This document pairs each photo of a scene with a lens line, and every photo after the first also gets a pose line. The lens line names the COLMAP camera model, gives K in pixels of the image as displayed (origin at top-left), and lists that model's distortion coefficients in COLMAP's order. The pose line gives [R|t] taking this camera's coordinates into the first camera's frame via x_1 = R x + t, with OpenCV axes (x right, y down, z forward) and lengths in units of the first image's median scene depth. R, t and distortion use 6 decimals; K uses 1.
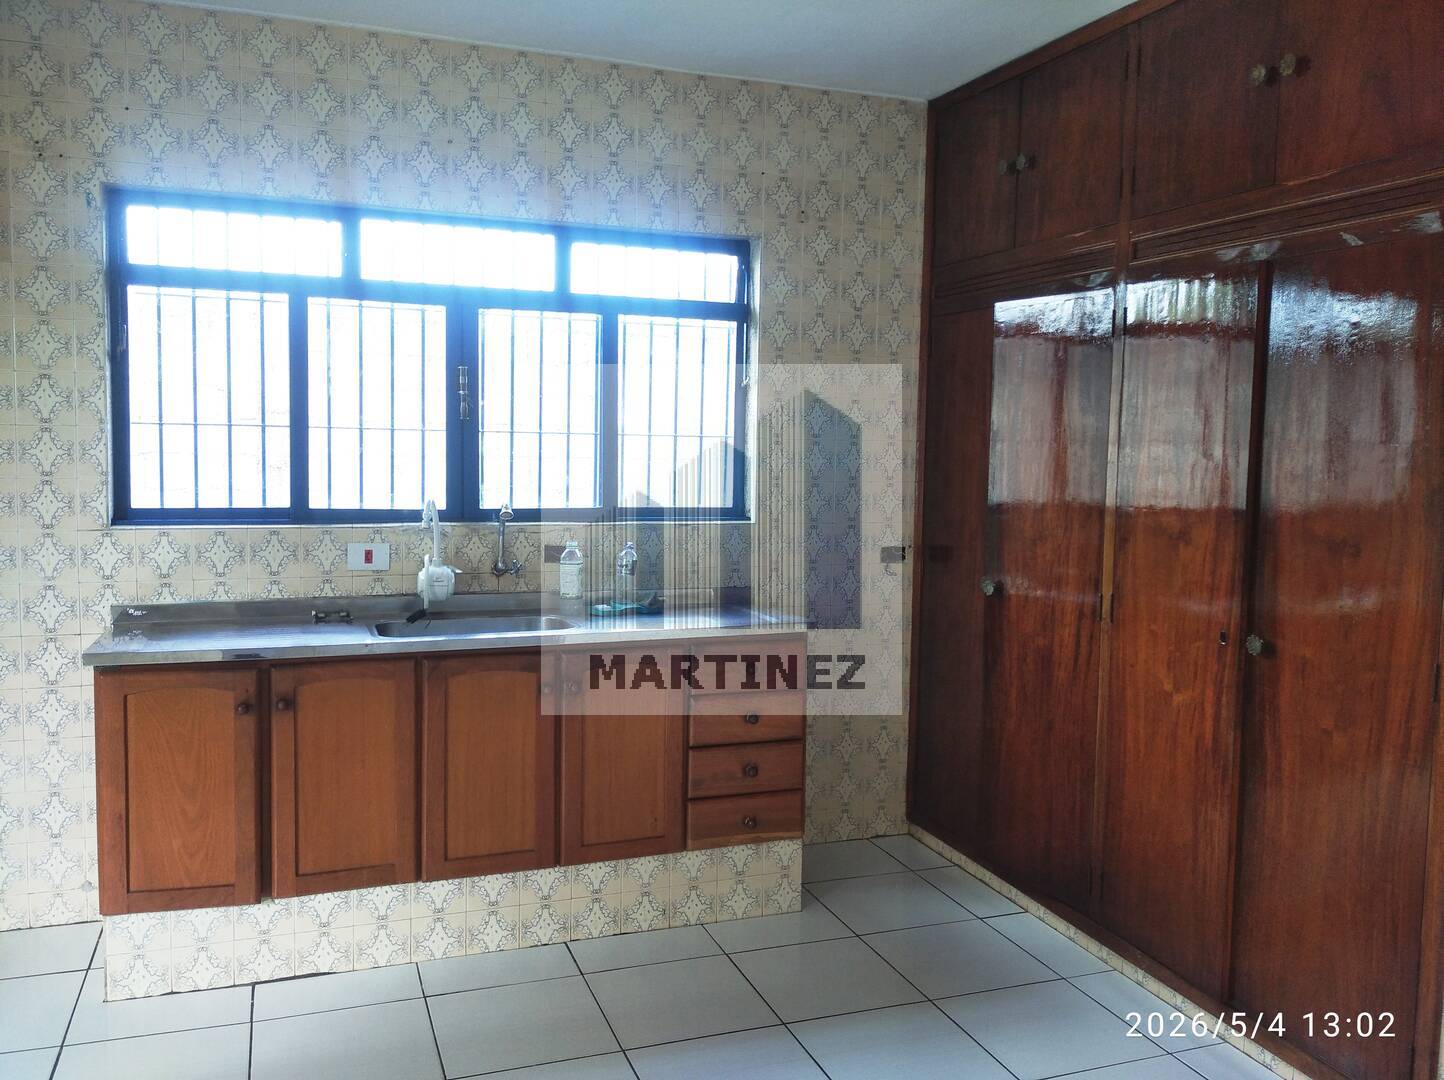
lens RADIAL K [[1181.7, 0, 709.6], [0, 1181.7, 526.3], [0, 0, 1]] dist [0.081611, -0.124974]
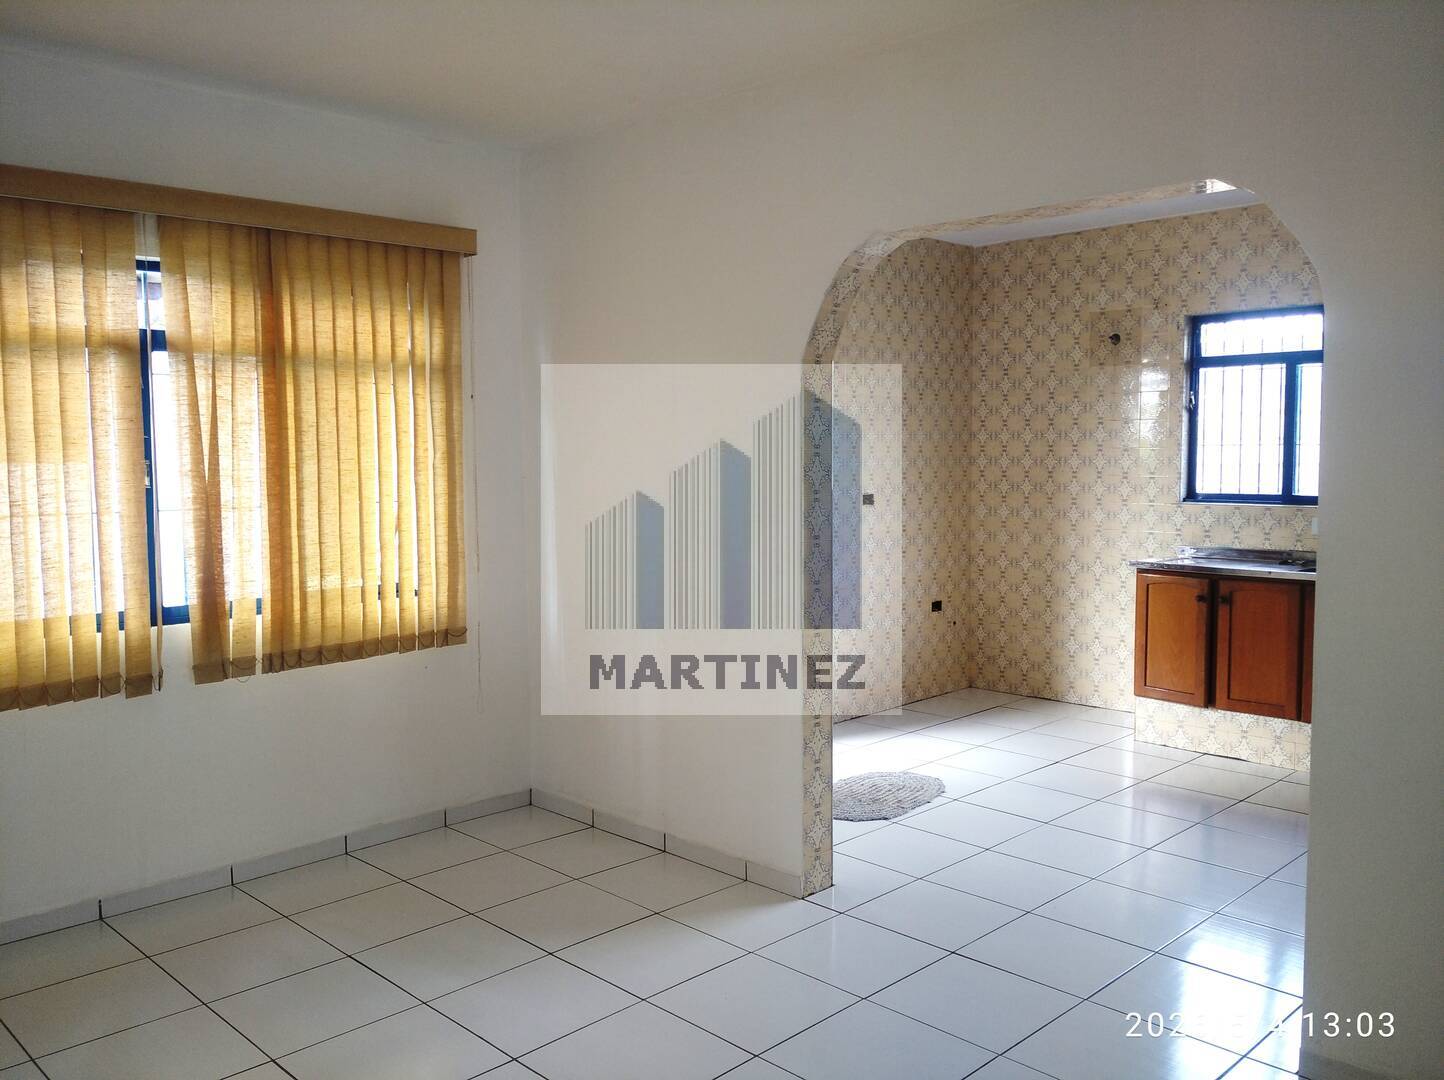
lens RADIAL K [[1181.7, 0, 709.6], [0, 1181.7, 526.3], [0, 0, 1]] dist [0.081611, -0.124974]
pose [[0.410878, 0.037452, -0.910921, 0.839702], [-0.055864, 0.998313, 0.015847, 0.046741], [0.909977, 0.044376, 0.412276, -0.392296]]
